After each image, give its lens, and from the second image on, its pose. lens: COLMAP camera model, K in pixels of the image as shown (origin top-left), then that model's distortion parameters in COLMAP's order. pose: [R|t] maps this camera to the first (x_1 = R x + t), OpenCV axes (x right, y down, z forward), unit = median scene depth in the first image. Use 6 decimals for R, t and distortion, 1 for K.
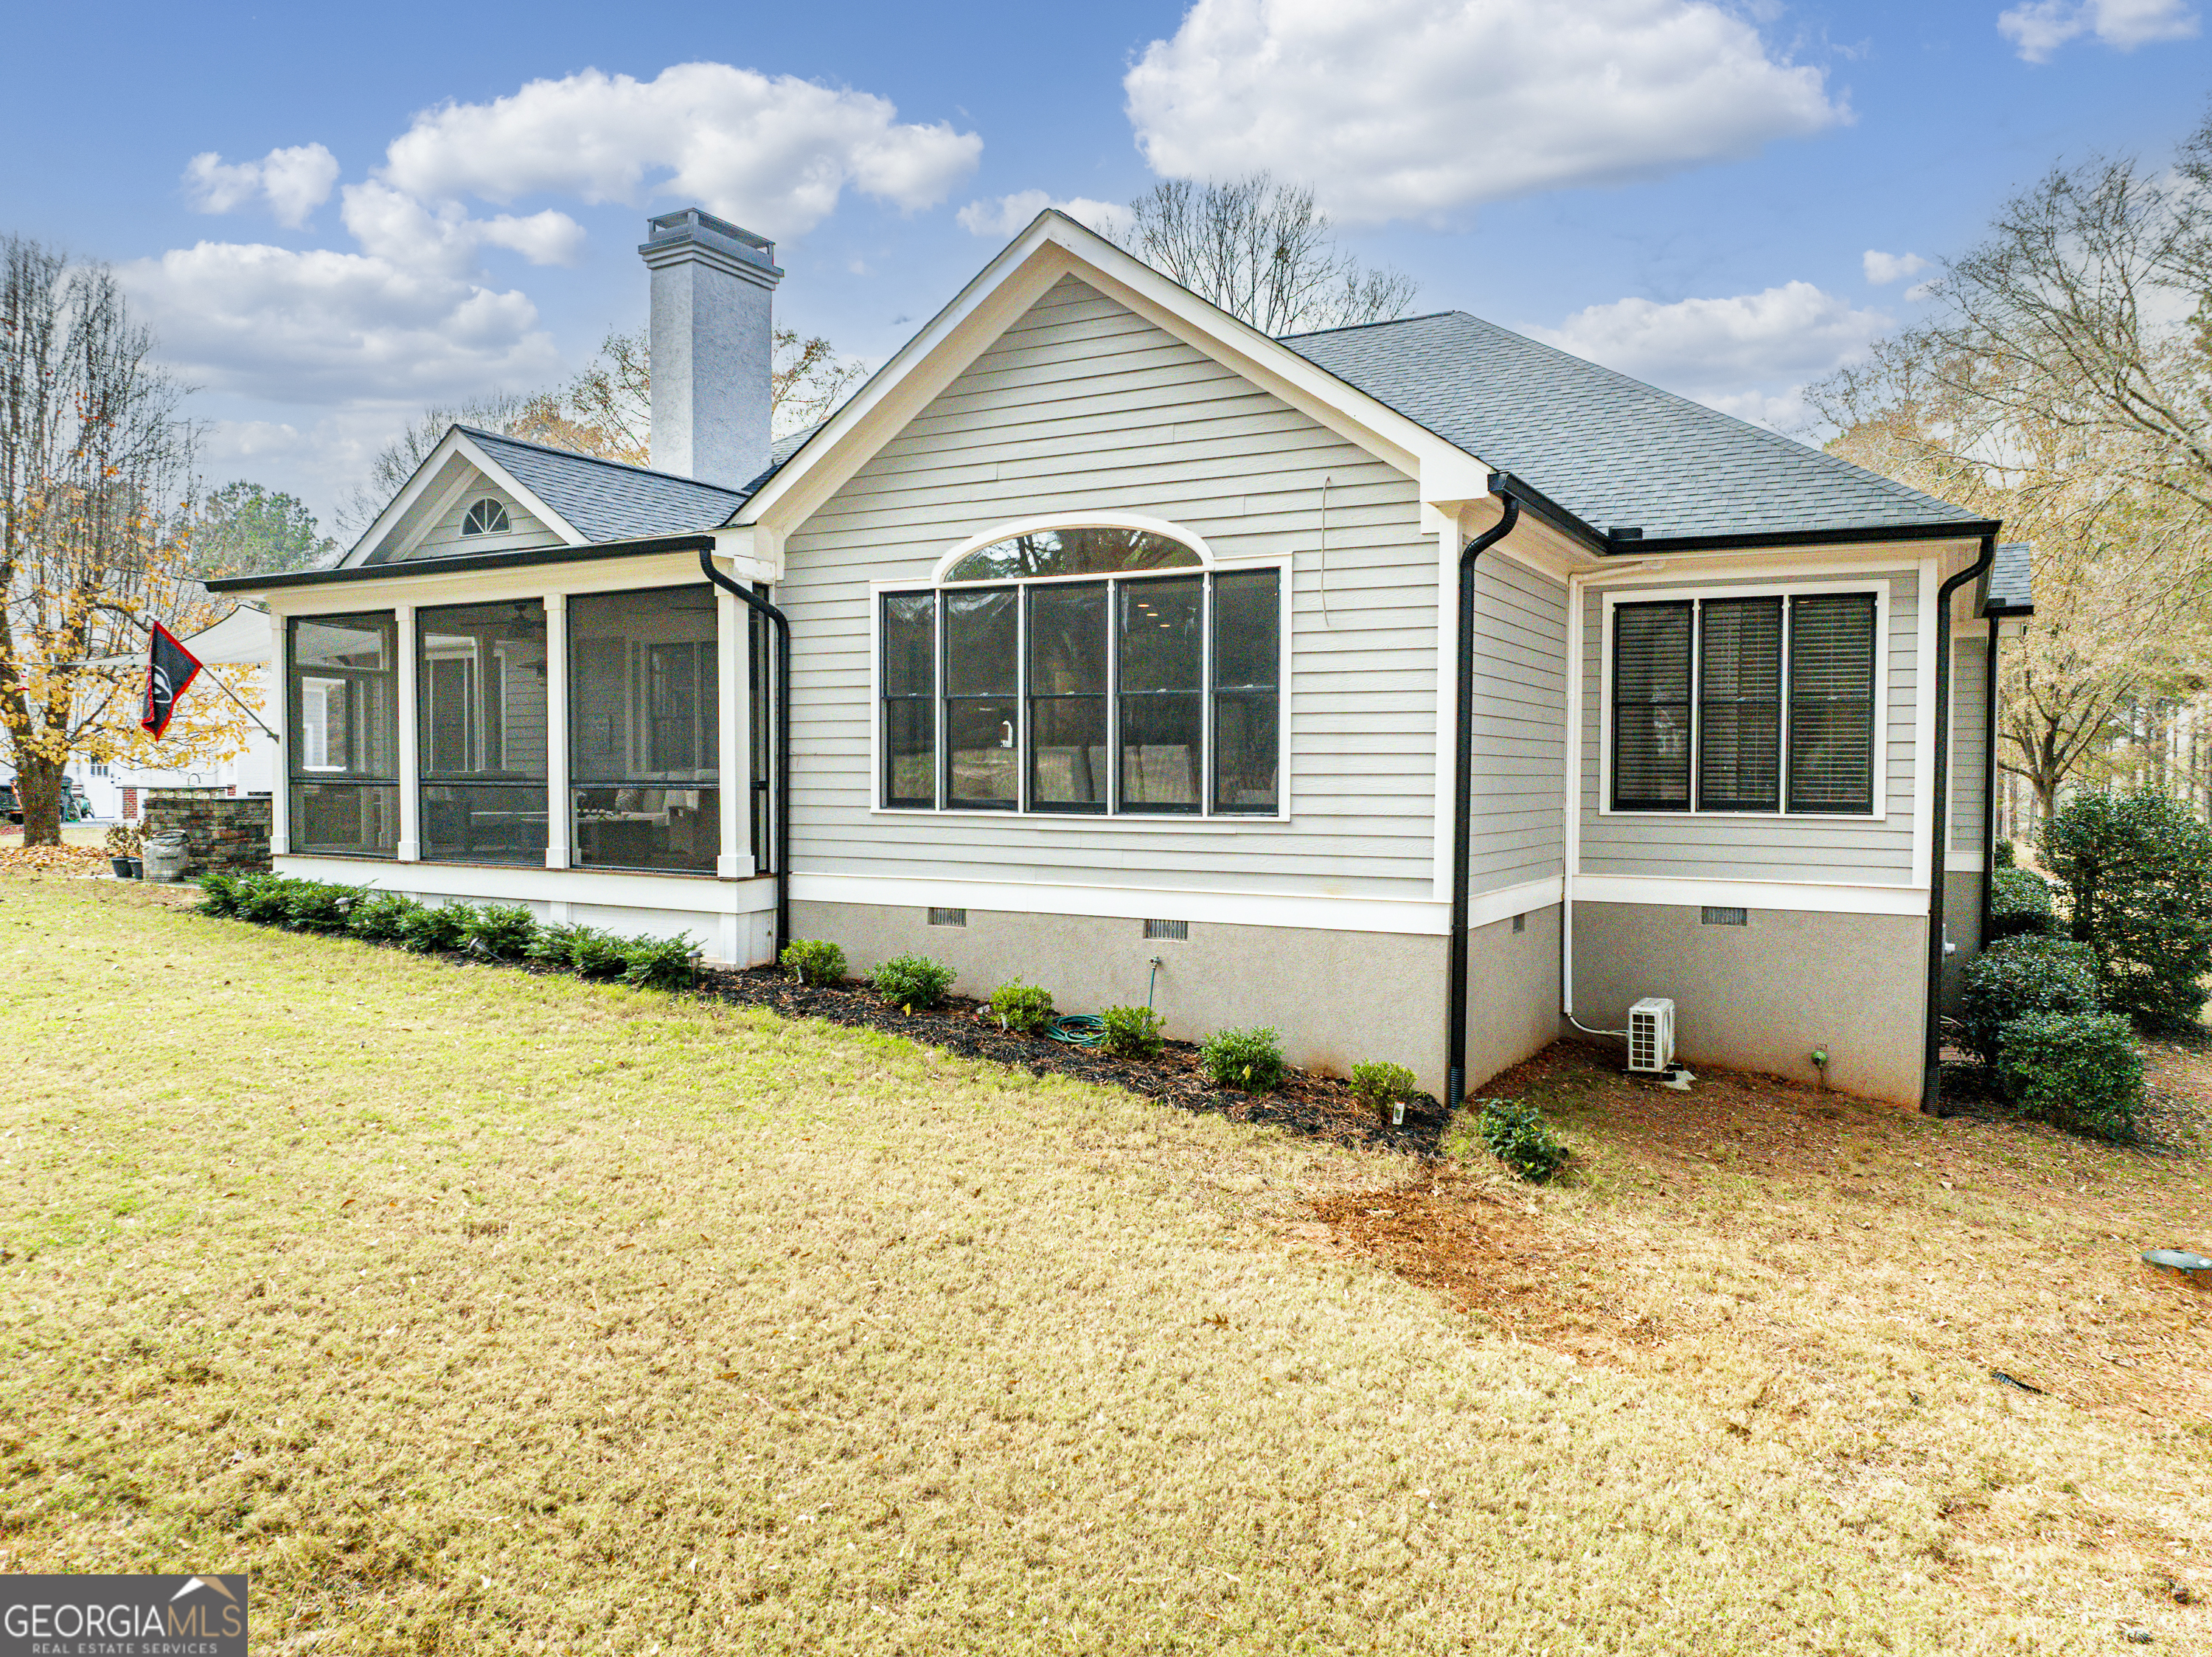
lens RADIAL K [[1570.5, 0, 1111.7], [0, 1570.5, 832.5], [0, 0, 1]] dist [-0.033252, -0.007897]
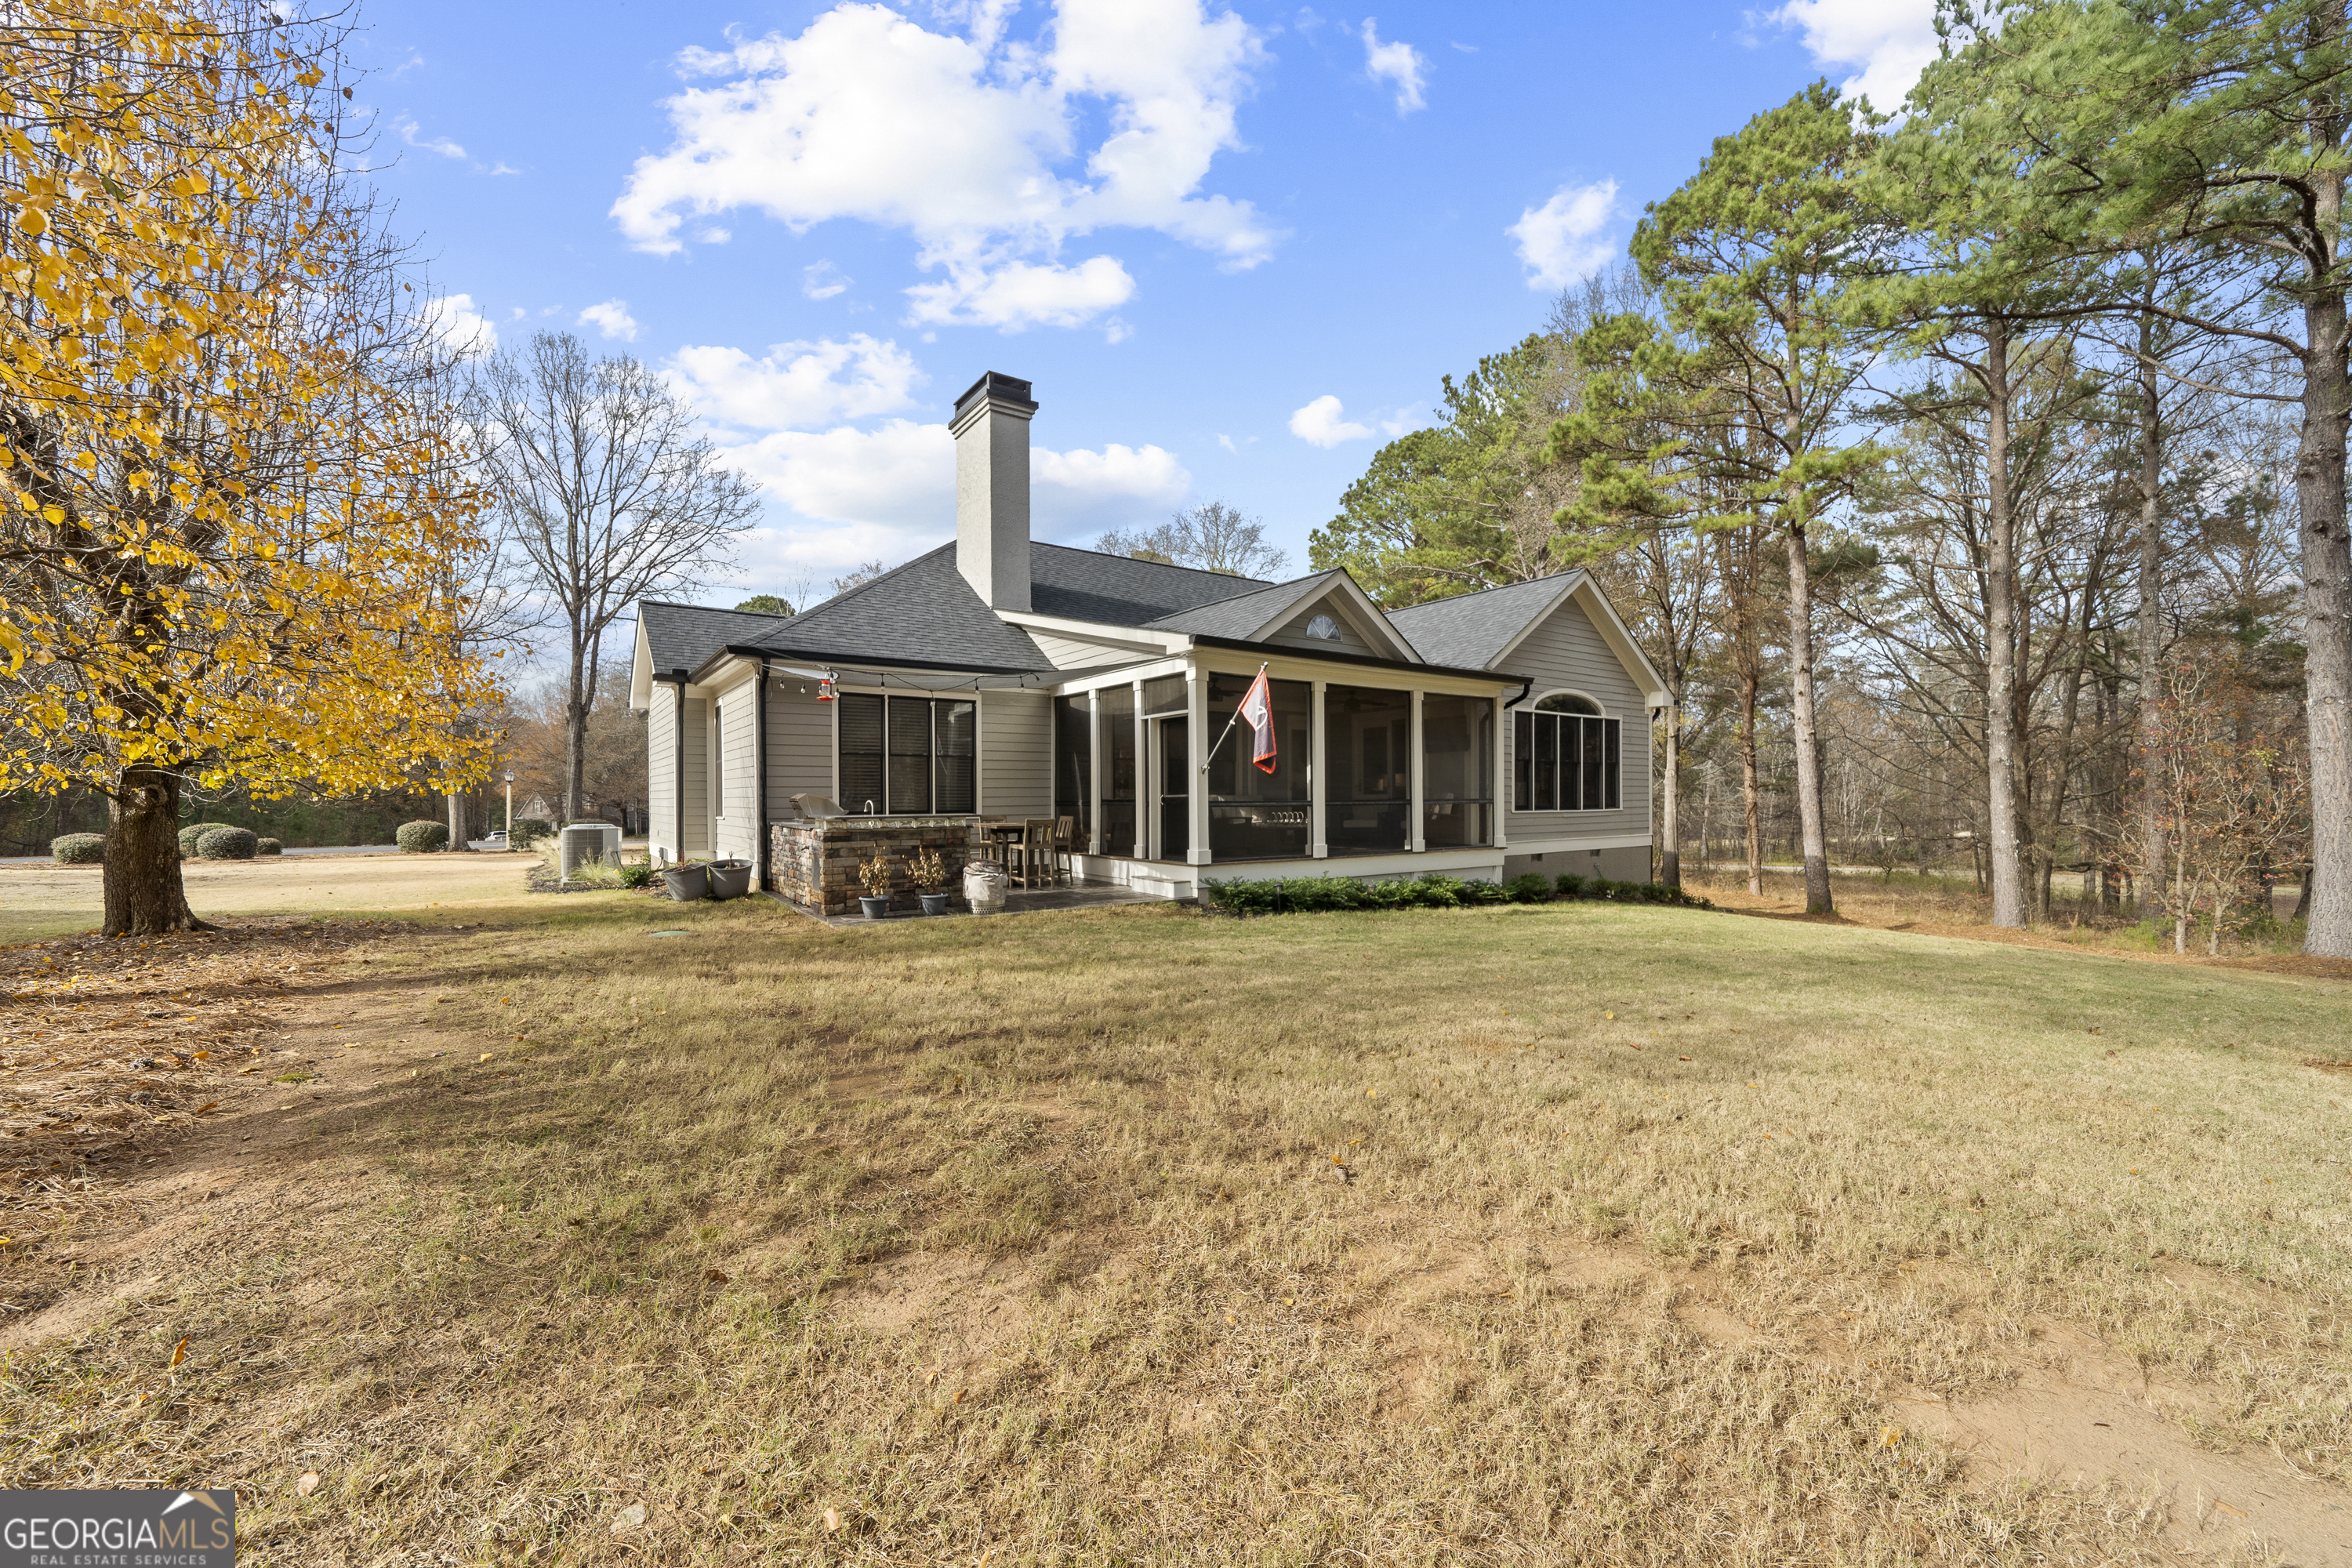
lens RADIAL K [[908.4, 0, 1171.5], [0, 908.4, 794.6], [0, 0, 1]] dist [-0.003162, 0.000522]
pose [[0.429325, -0.006031, 0.903130, -1.515563], [0.040795, 0.999087, -0.012721, -0.041531], [-0.902228, 0.042304, 0.429179, 0.911036]]
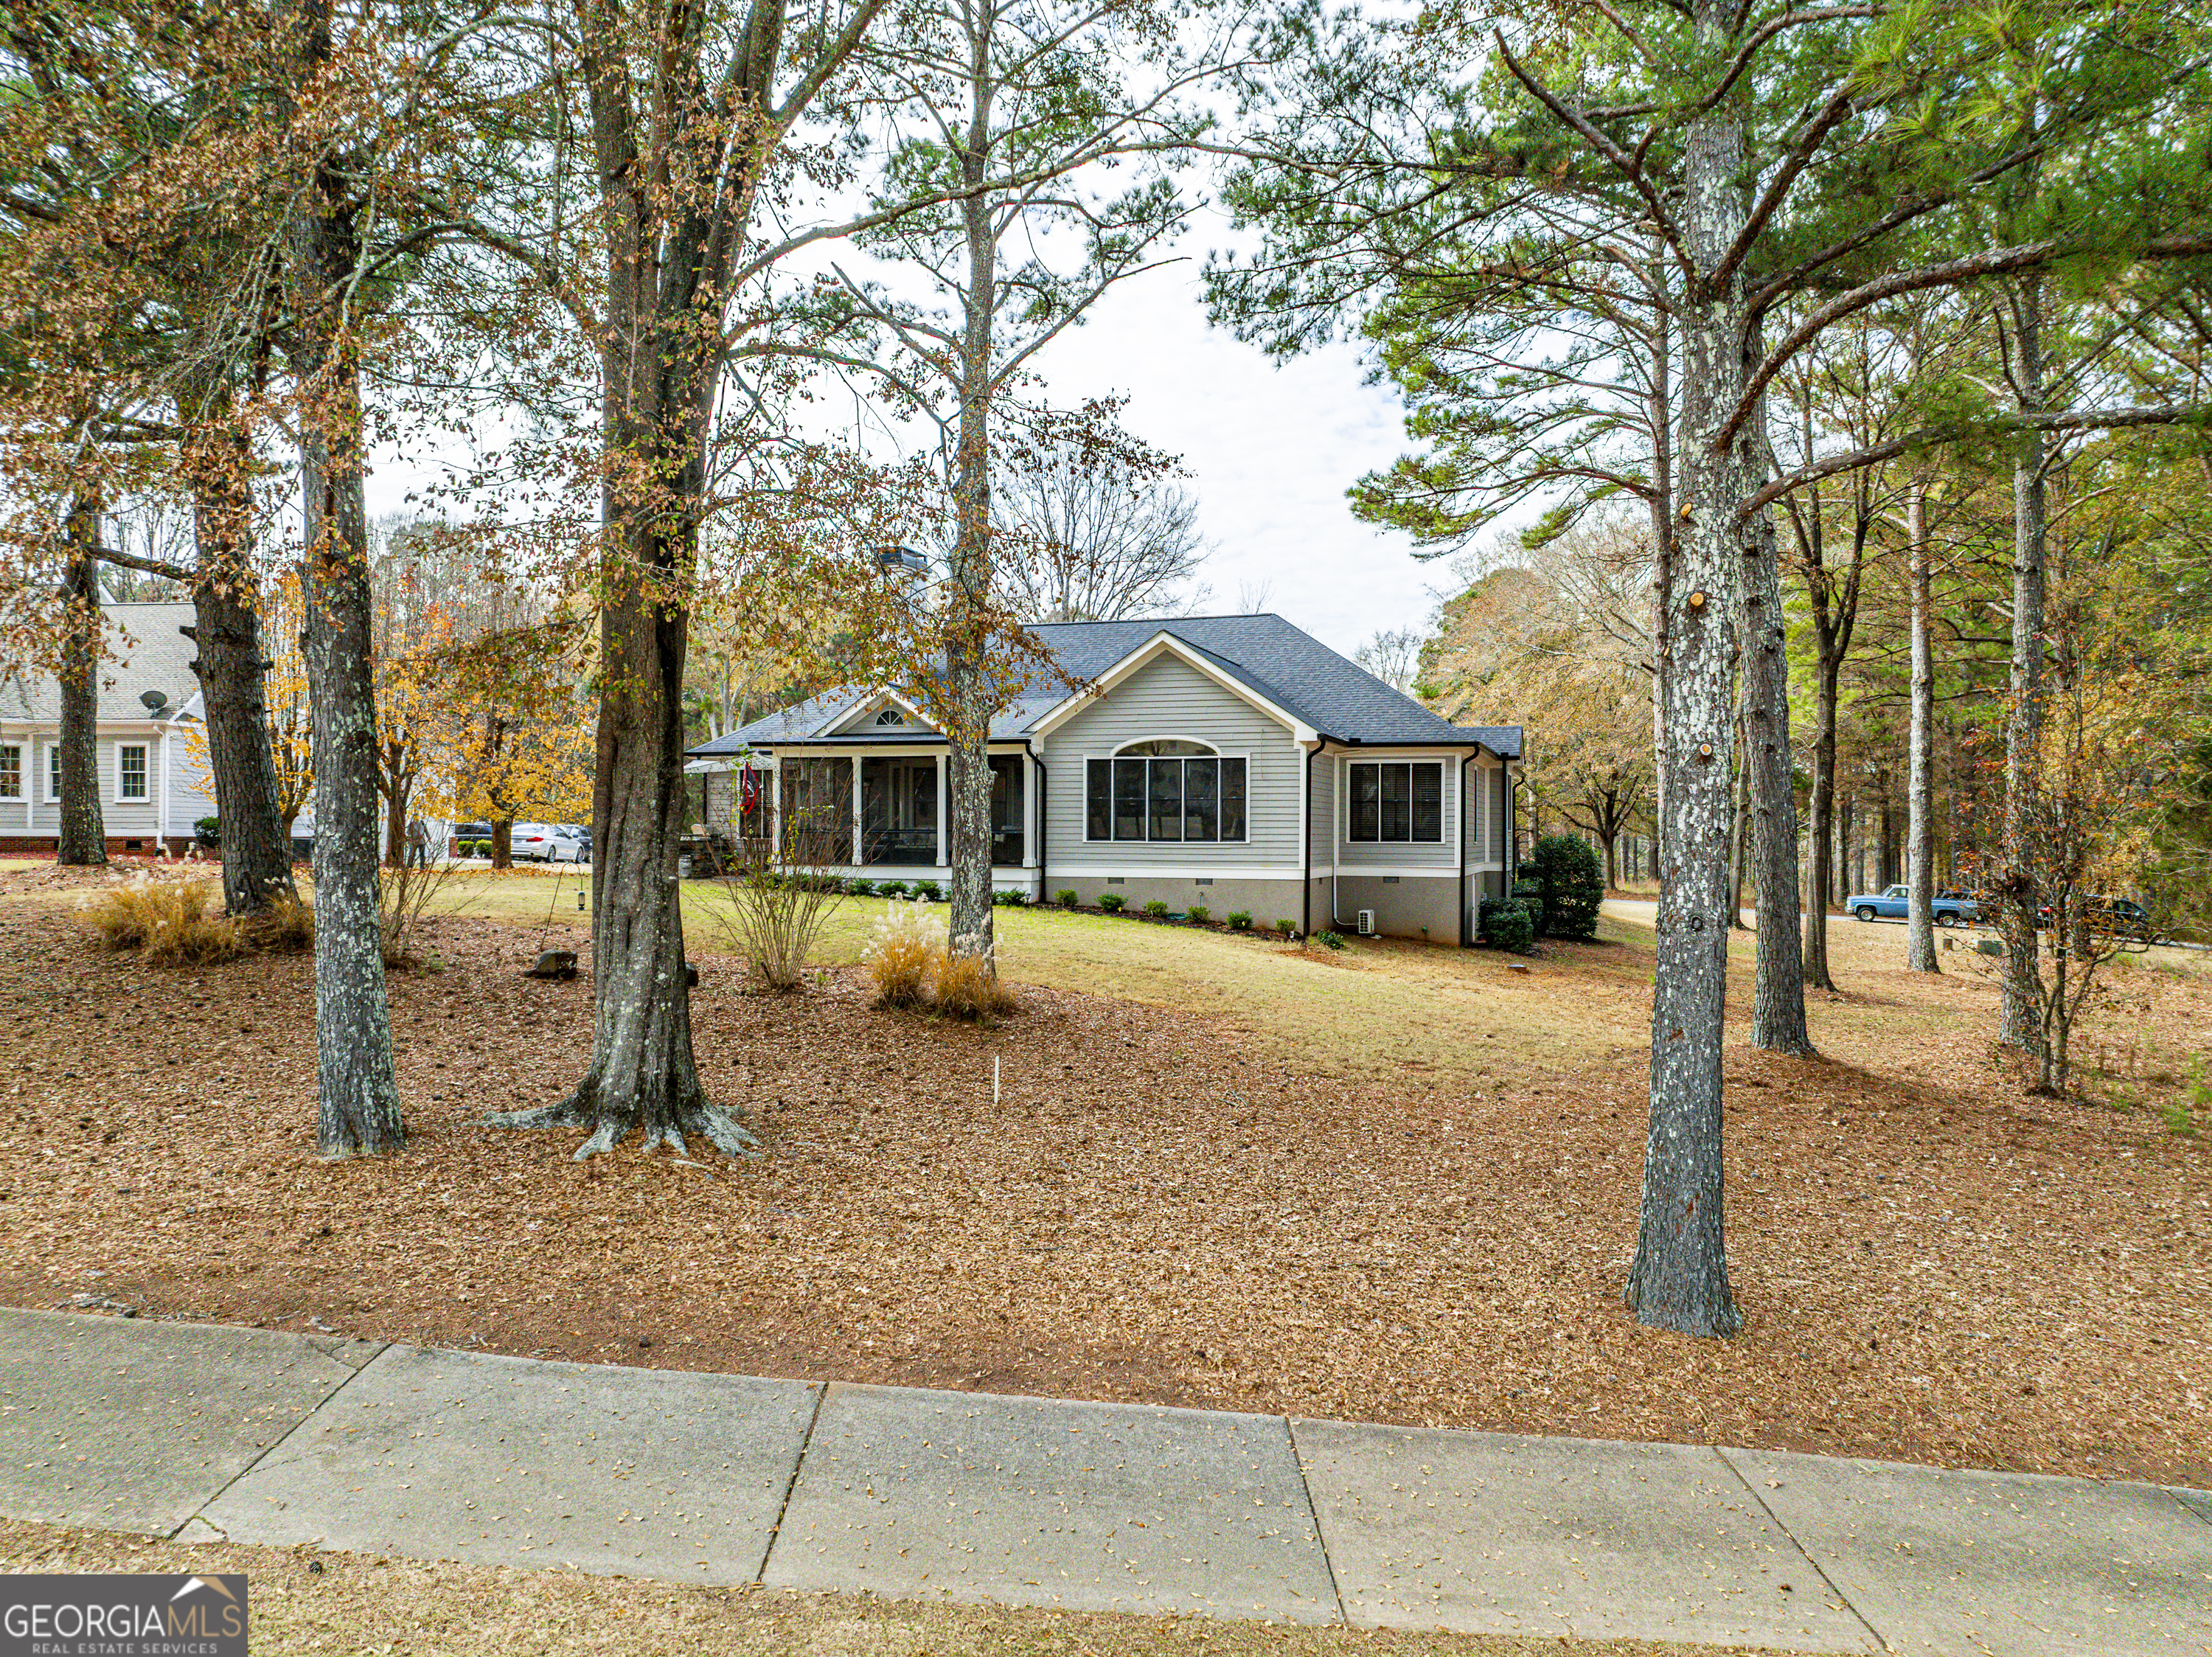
lens RADIAL K [[1570.5, 0, 1105.5], [0, 1570.5, 834.9], [0, 0, 1]] dist [-0.033252, -0.007897]
pose [[0.983028, -0.000423, 0.183453, -0.617463], [0.006982, 0.999359, -0.035108, 0.070125], [-0.183320, 0.035793, 0.982401, -1.647450]]
